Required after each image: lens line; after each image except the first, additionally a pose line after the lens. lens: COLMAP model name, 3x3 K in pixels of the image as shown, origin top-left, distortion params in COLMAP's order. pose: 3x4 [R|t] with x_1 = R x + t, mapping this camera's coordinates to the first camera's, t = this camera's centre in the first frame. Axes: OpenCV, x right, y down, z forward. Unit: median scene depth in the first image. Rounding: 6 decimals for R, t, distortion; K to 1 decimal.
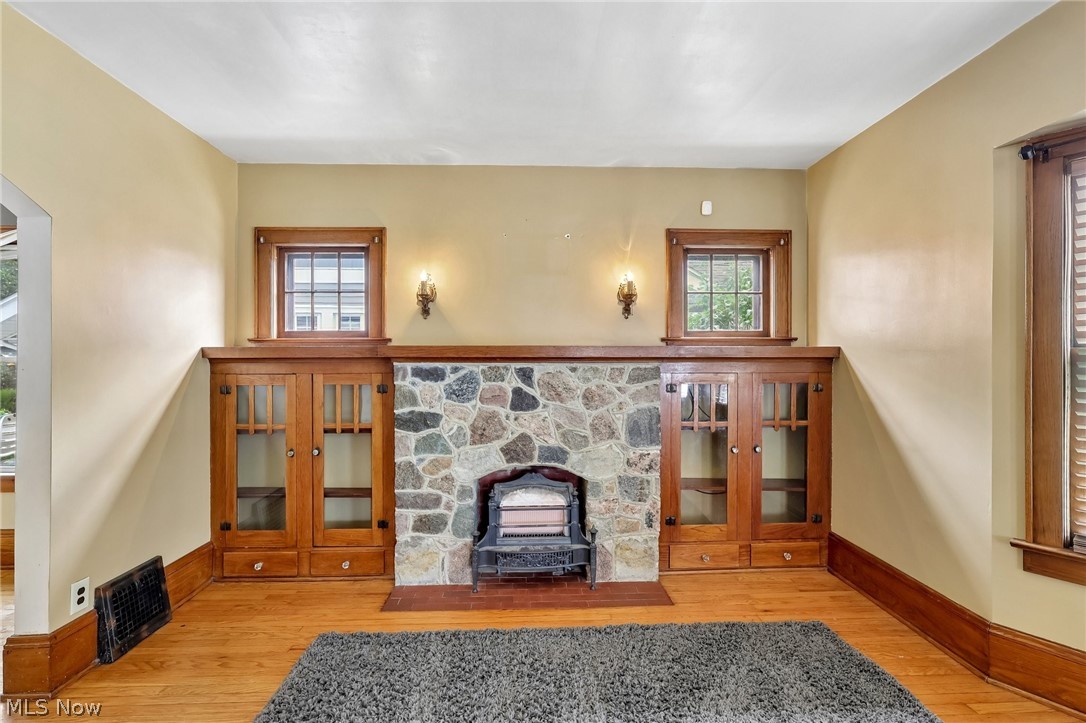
lens RADIAL K [[504.5, 0, 544.3], [0, 504.5, 356.7], [0, 0, 1]] dist [-0.003488, 0.002166]
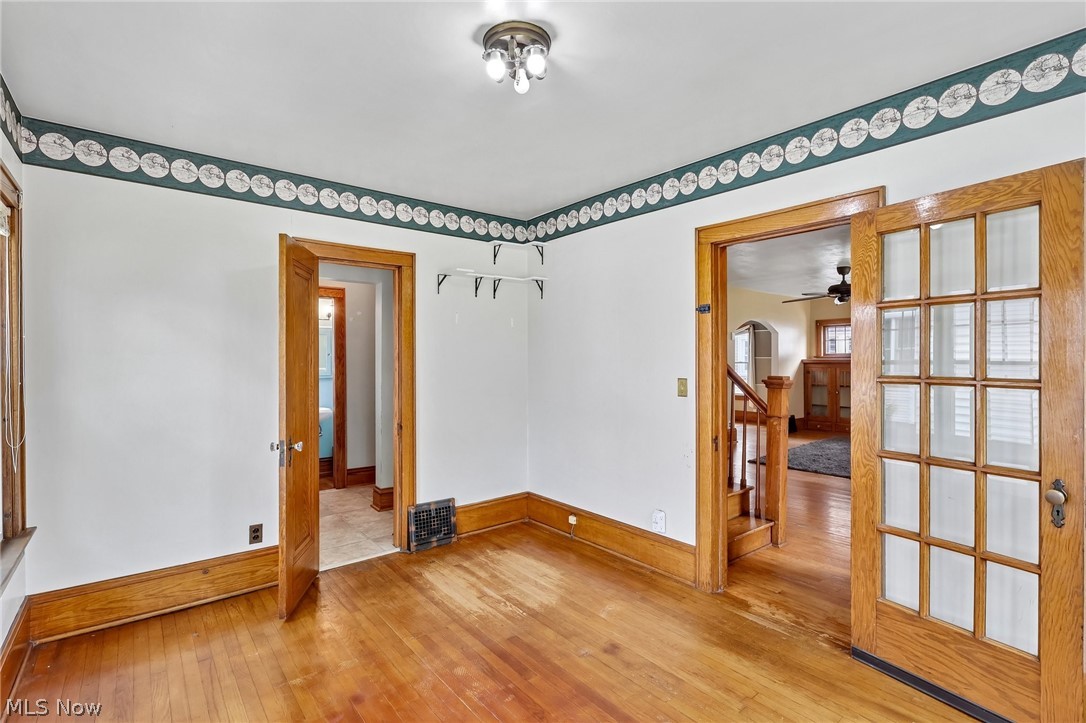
lens RADIAL K [[504.5, 0, 543.4], [0, 504.5, 360.0], [0, 0, 1]] dist [-0.003488, 0.002166]
pose [[0.591546, -0.001189, -0.806270, 1.002392], [0.001569, 0.999999, -0.000323, -0.015901], [0.806270, -0.001073, 0.591547, -2.352876]]
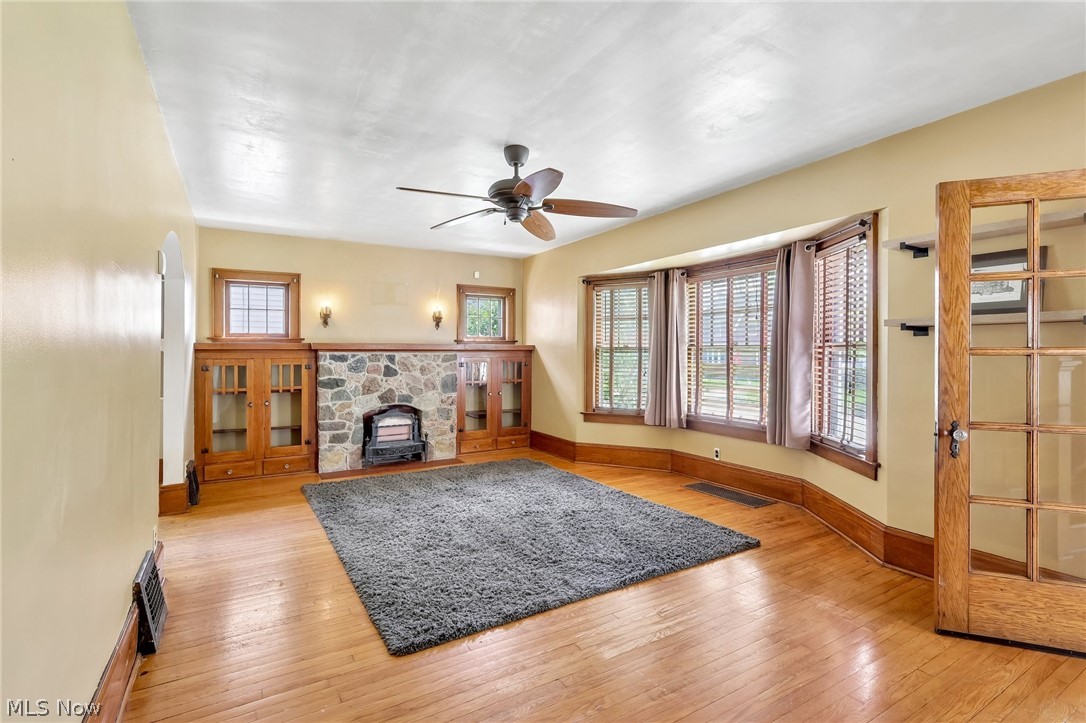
lens RADIAL K [[504.5, 0, 542.6], [0, 504.5, 345.8], [0, 0, 1]] dist [-0.003488, 0.002166]
pose [[0.881268, 0.006533, 0.472571, -0.440220], [-0.000882, 0.999925, -0.012178, 0.010481], [-0.472615, 0.010316, 0.881208, -0.992758]]
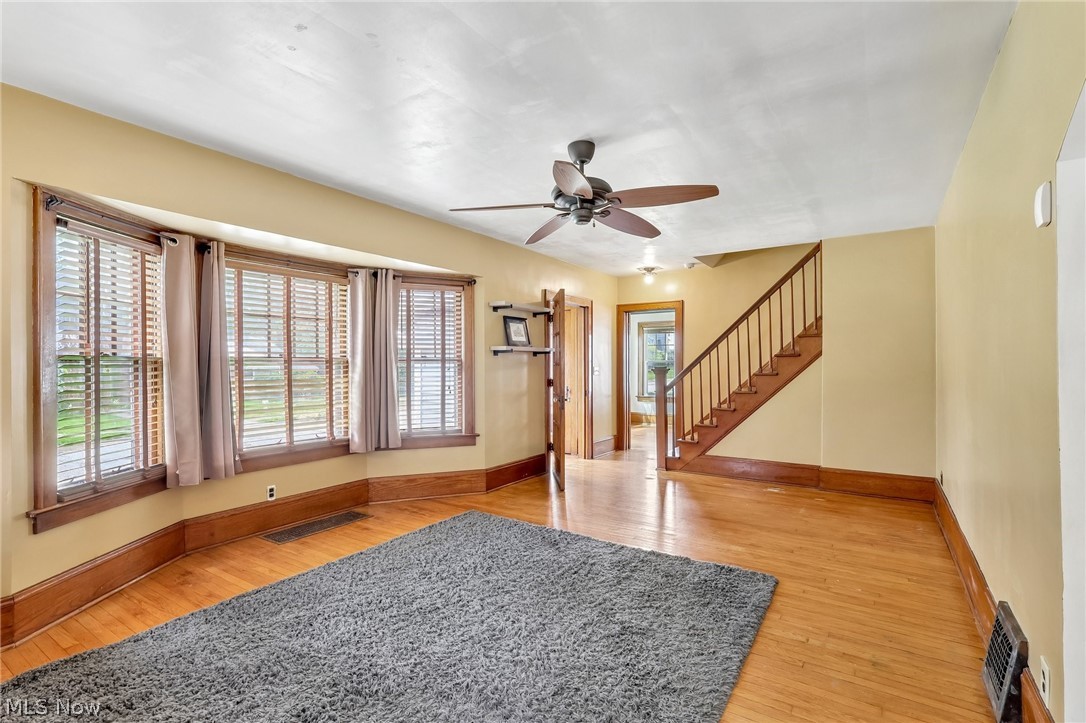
lens RADIAL K [[504.5, 0, 546.9], [0, 504.5, 361.7], [0, 0, 1]] dist [-0.003488, 0.002166]
pose [[-0.801930, 0.006107, 0.597387, -0.521965], [0.004386, 0.999981, -0.004336, 0.009695], [-0.597402, -0.000857, -0.801941, 0.819835]]
